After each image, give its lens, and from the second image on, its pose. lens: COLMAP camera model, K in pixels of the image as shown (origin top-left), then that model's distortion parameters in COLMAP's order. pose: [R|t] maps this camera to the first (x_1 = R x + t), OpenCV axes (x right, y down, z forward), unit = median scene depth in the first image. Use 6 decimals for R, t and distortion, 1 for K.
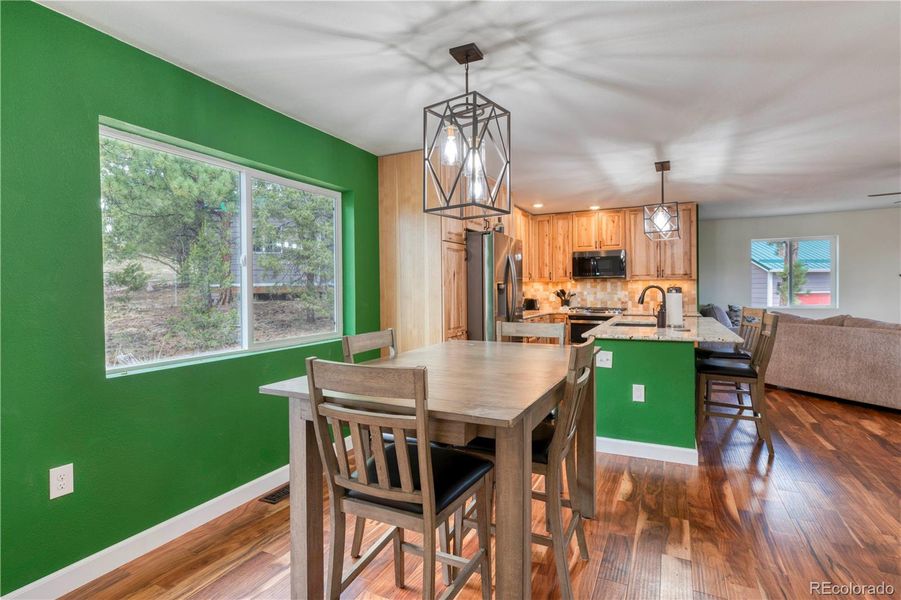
lens RADIAL K [[458.1, 0, 451.2], [0, 458.1, 291.9], [0, 0, 1]] dist [0.000973, 0.002143]
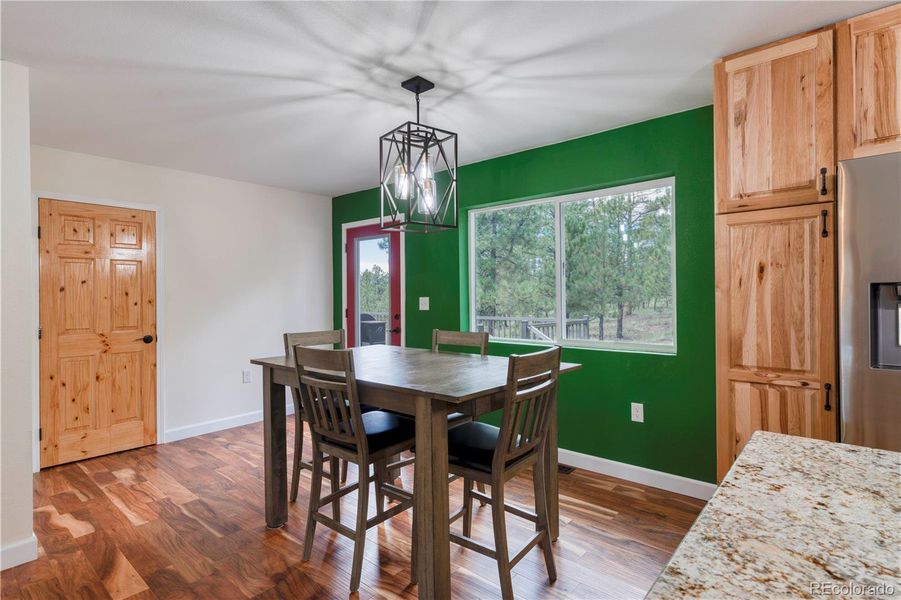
lens RADIAL K [[458.1, 0, 453.4], [0, 458.1, 292.6], [0, 0, 1]] dist [0.000973, 0.002143]
pose [[-0.259041, 0.005914, -0.965848, 0.368653], [0.002599, 0.999982, 0.005426, -0.008047], [0.965863, -0.001105, -0.259052, 0.465830]]
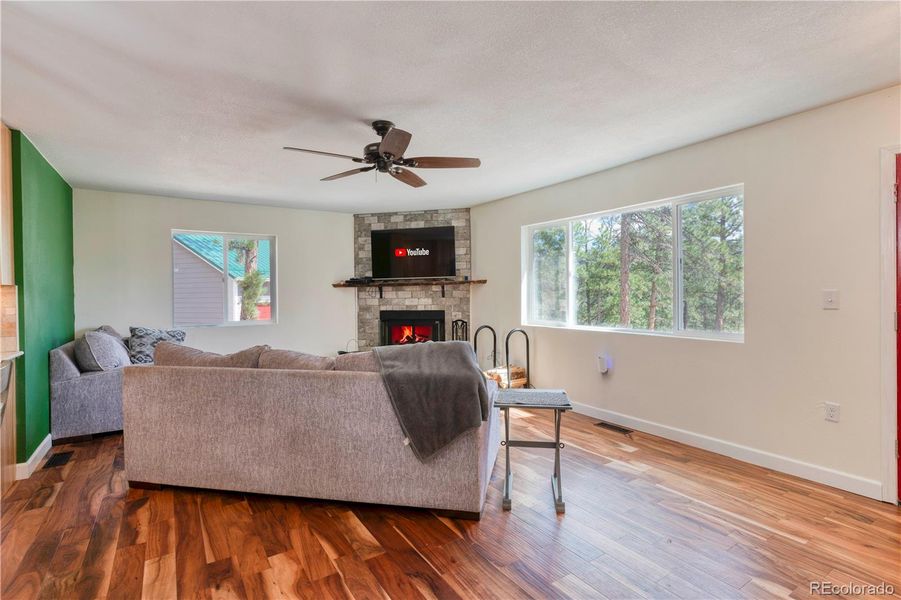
lens RADIAL K [[436.6, 0, 454.1], [0, 436.6, 293.6], [0, 0, 1]] dist [0.002466, 0.000315]
pose [[0.510650, 0.003657, 0.859781, 0.371930], [0.008574, 0.999920, -0.009345, -0.009848], [-0.859746, 0.012144, 0.510577, 0.365817]]
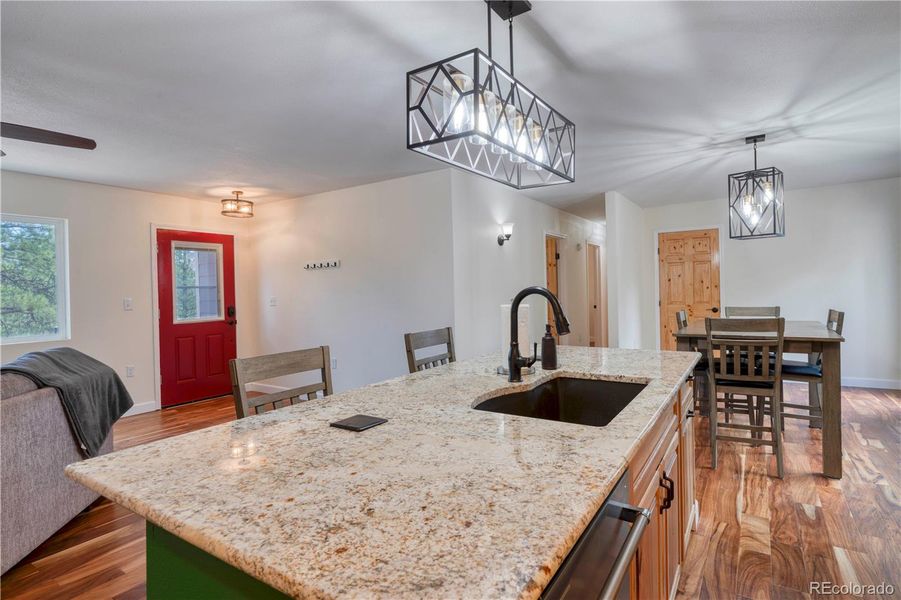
lens RADIAL K [[458.1, 0, 454.2], [0, 458.1, 290.8], [0, 0, 1]] dist [0.000973, 0.002143]
pose [[-0.991097, 0.036790, 0.127960, 0.306129], [0.038070, 0.999246, 0.007568, -0.012445], [-0.127585, 0.012372, -0.991750, 0.935316]]
